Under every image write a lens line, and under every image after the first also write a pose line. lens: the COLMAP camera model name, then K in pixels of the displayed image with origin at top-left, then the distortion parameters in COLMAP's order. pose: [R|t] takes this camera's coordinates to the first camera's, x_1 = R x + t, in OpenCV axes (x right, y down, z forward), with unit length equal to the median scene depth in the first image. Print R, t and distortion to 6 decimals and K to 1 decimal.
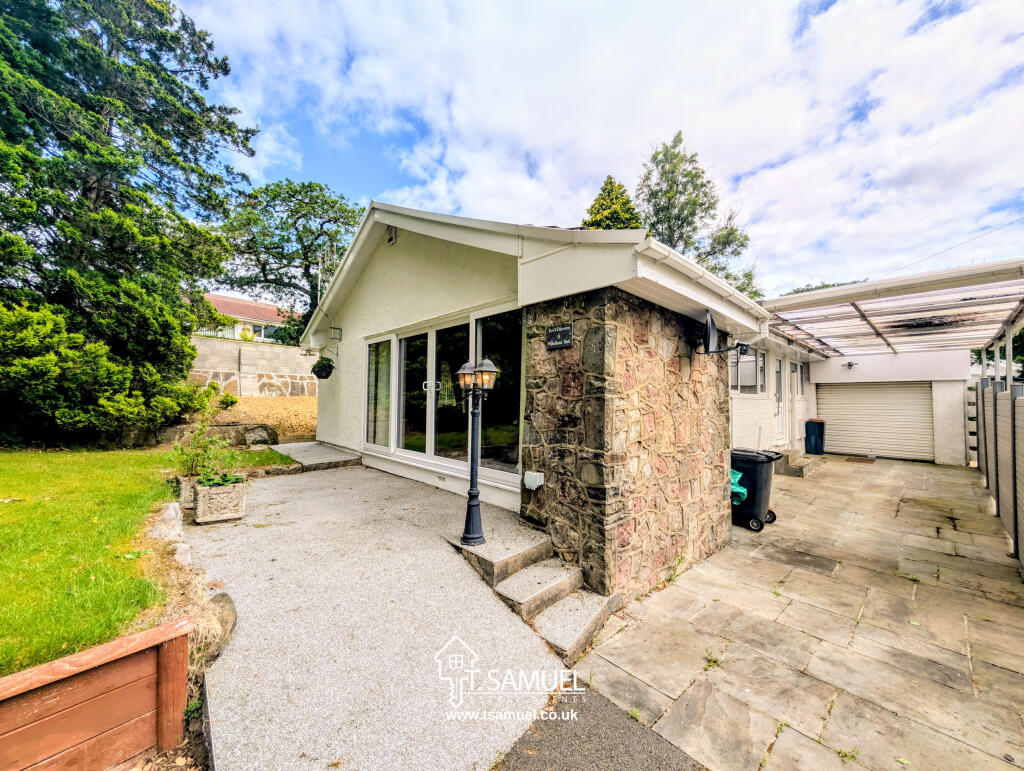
lens RADIAL K [[372.9, 0, 512.5], [0, 372.9, 385.2], [0, 0, 1]] dist [-0.000012, 0.000017]
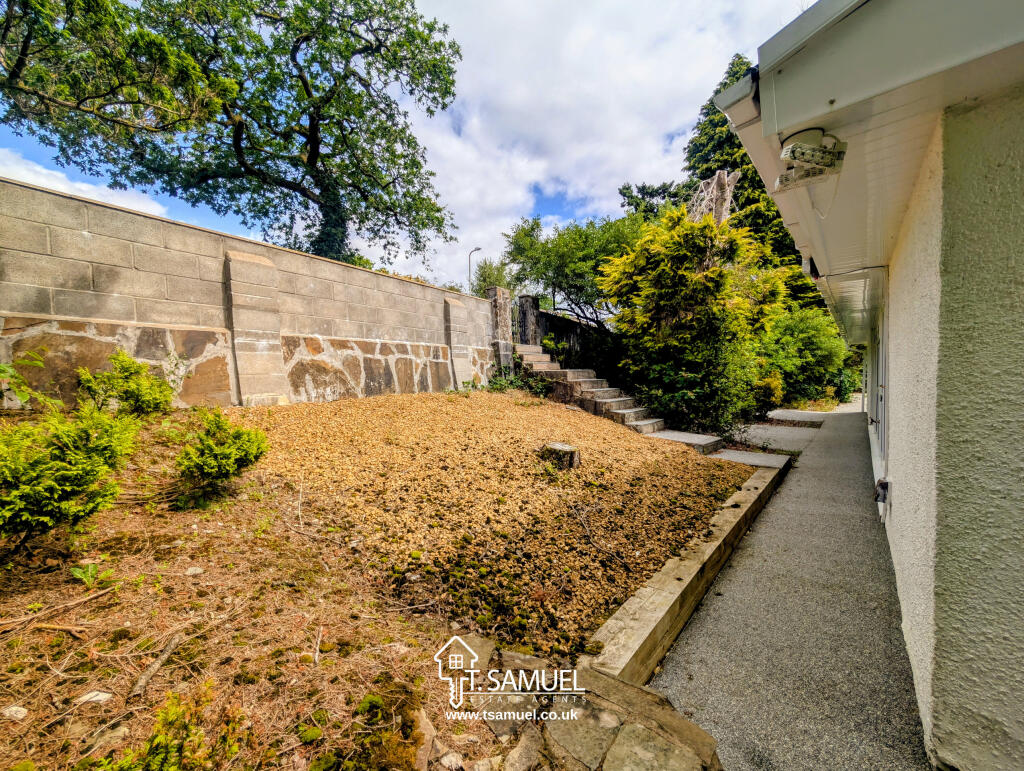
lens RADIAL K [[372.9, 0, 511.4], [0, 372.9, 382.6], [0, 0, 1]] dist [-0.000012, 0.000017]
pose [[0.993416, -0.043574, 0.105950, -0.501994], [0.038046, 0.997835, 0.053643, 0.000844], [-0.108058, -0.049259, 0.992923, 0.622138]]
